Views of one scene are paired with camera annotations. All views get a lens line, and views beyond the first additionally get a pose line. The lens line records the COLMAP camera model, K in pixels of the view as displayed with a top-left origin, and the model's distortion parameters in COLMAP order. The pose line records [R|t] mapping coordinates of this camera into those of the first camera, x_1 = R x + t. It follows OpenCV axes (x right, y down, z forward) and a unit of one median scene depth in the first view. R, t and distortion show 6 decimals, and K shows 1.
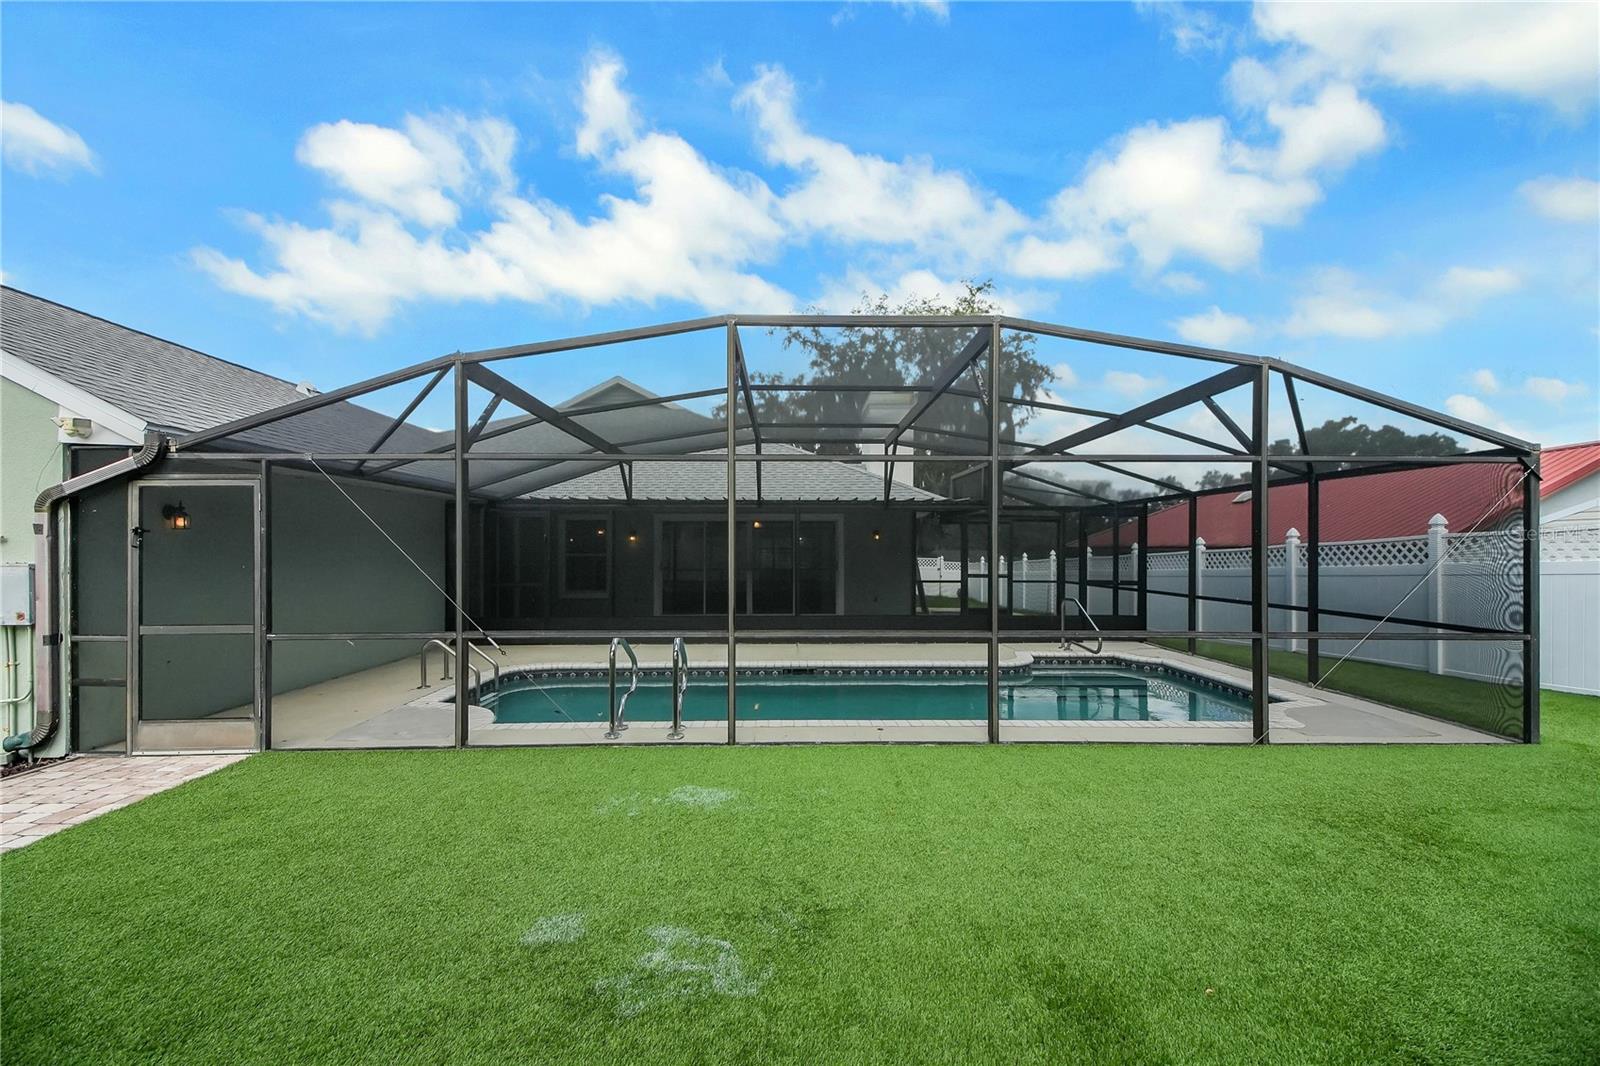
lens RADIAL K [[695.9, 0, 797.9], [0, 695.9, 525.3], [0, 0, 1]] dist [0.036692, -0.023353]
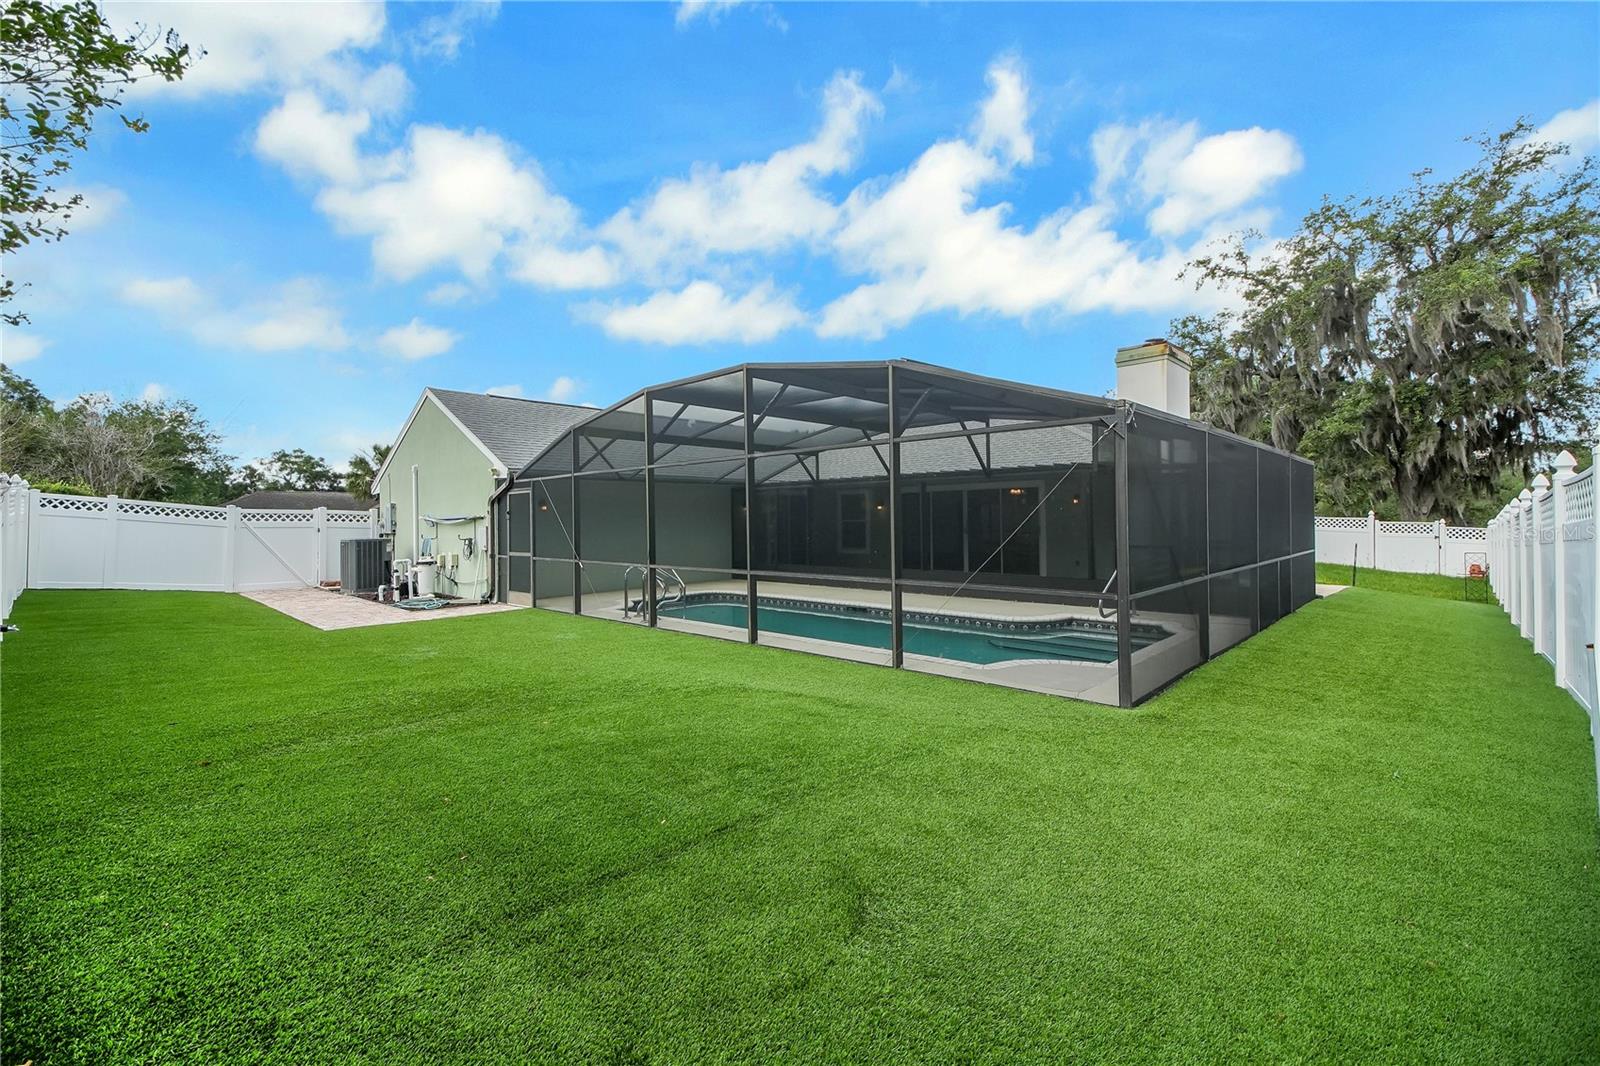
lens RADIAL K [[678.6, 0, 795.8], [0, 678.6, 513.1], [0, 0, 1]] dist [0.002126, -0.000029]
pose [[0.706790, -0.015266, -0.707258, 0.759287], [0.037738, 0.999157, 0.016146, 0.004762], [0.706416, -0.038103, 0.706771, 0.028949]]
